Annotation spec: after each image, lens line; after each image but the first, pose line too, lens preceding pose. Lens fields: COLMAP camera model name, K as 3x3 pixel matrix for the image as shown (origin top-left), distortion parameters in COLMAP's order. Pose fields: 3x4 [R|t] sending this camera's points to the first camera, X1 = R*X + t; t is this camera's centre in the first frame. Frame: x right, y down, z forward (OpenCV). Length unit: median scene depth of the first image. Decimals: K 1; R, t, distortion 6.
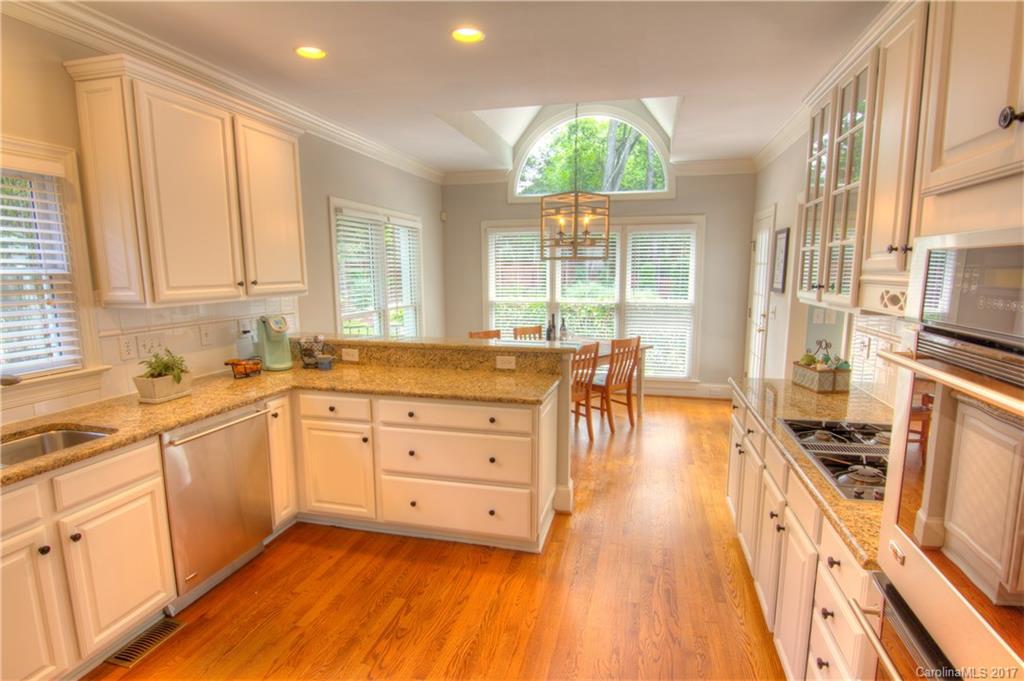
lens RADIAL K [[523.0, 0, 523.1], [0, 523.0, 346.9], [0, 0, 1]] dist [-0.013520, -0.001445]
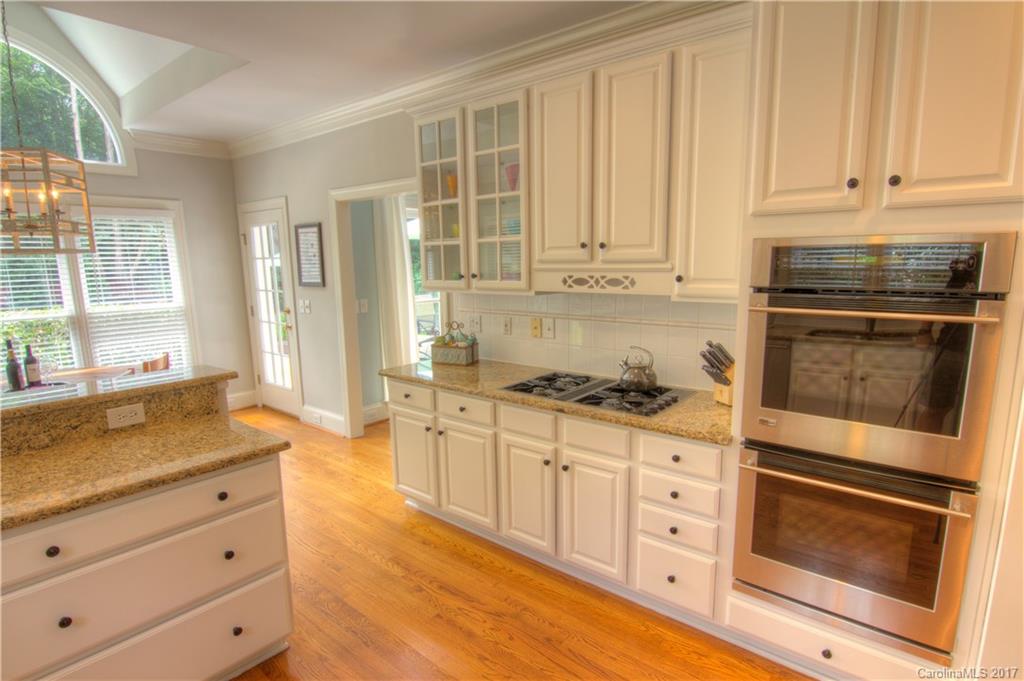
lens RADIAL K [[523.0, 0, 519.9], [0, 523.0, 342.1], [0, 0, 1]] dist [-0.013520, -0.001445]
pose [[0.436816, -0.143009, 0.888110, -0.371706], [0.144179, 0.985649, 0.087801, -0.044520], [-0.887921, 0.089694, 0.451166, 0.298581]]
